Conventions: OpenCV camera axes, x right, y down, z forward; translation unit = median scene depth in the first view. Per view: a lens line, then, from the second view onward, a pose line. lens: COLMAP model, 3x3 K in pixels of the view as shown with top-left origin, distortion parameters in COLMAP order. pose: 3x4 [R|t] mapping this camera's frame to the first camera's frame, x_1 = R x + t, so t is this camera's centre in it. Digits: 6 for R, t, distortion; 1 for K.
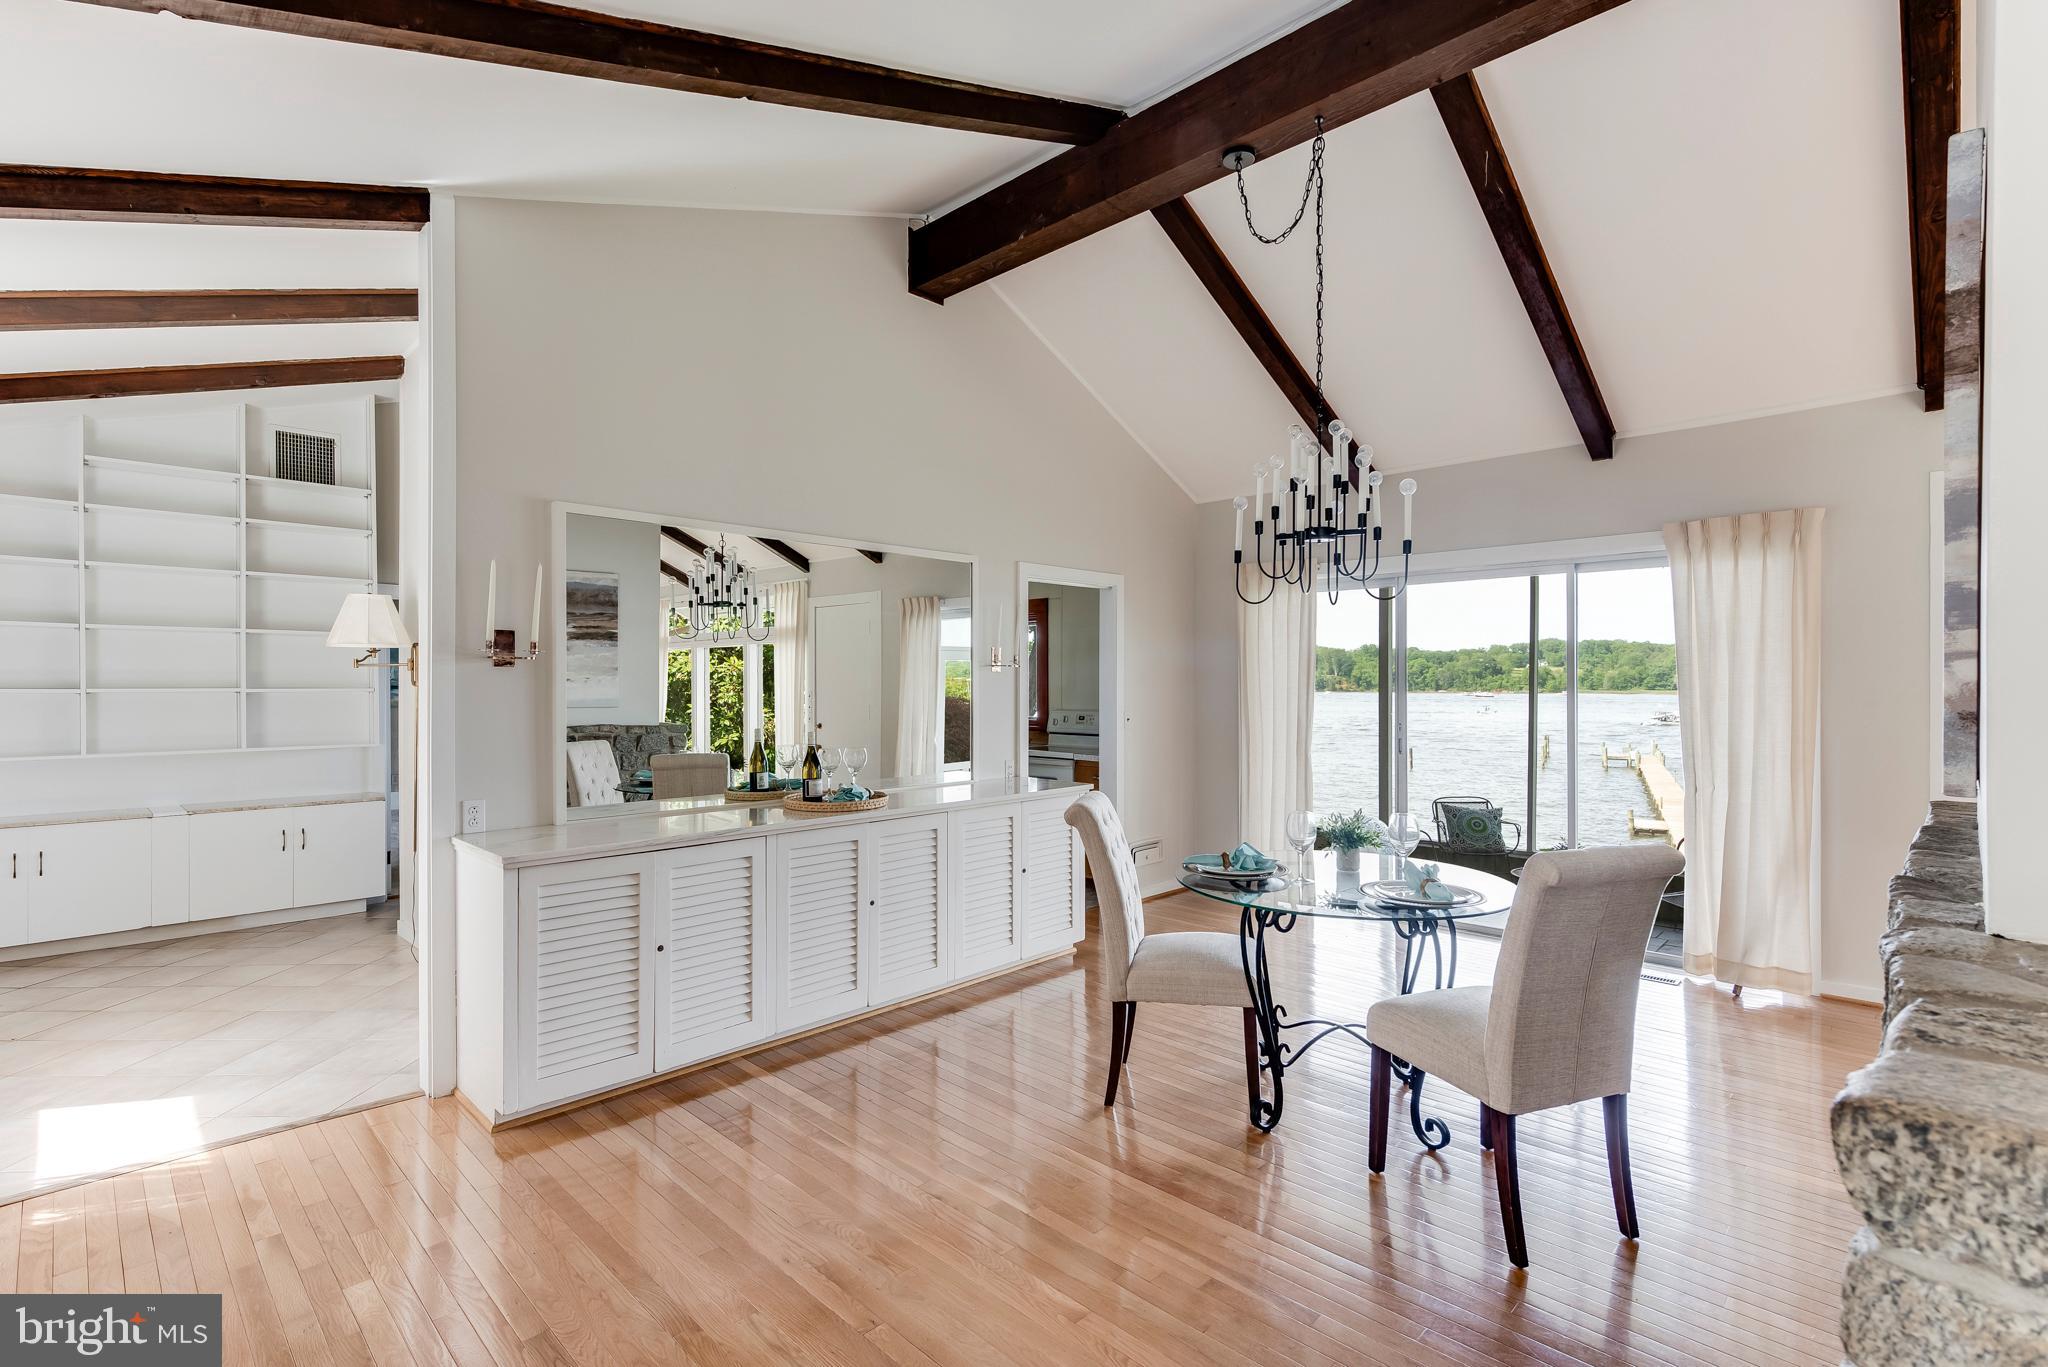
lens RADIAL K [[938.7, 0, 1024.9], [0, 938.7, 688.3], [0, 0, 1]] dist [0.002189, -0.000129]
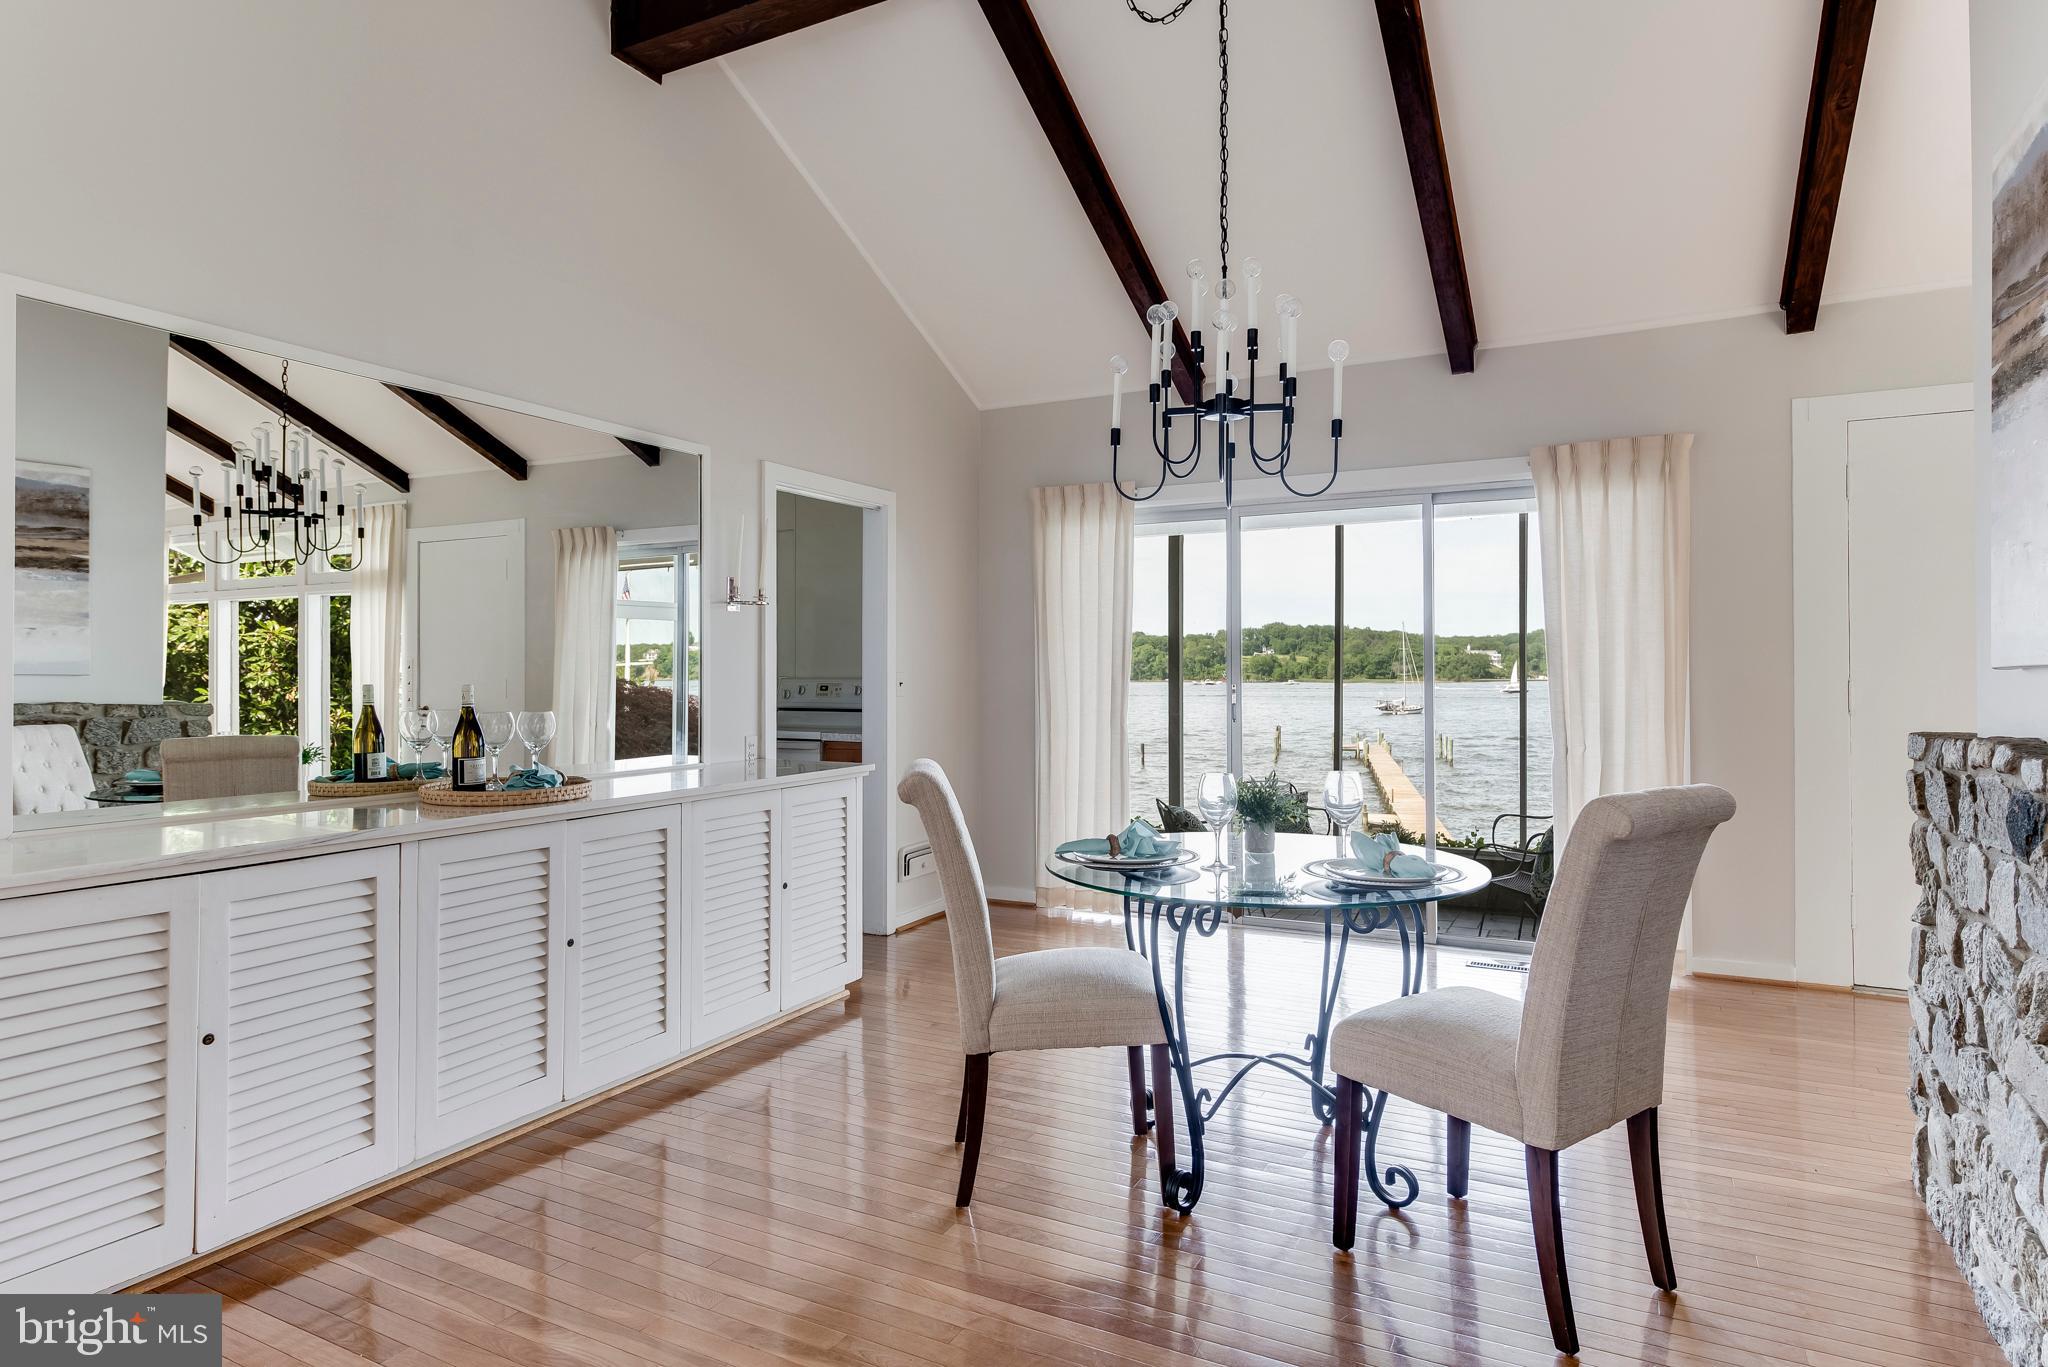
lens RADIAL K [[1137.5, 0, 1020.0], [0, 1137.5, 665.6], [0, 0, 1]] dist [0.004717, 0.000308]
pose [[0.958681, 0.001006, 0.284482, -0.085684], [0.002119, 0.999941, -0.010678, 0.042336], [-0.284475, 0.010839, 0.958622, 0.137654]]
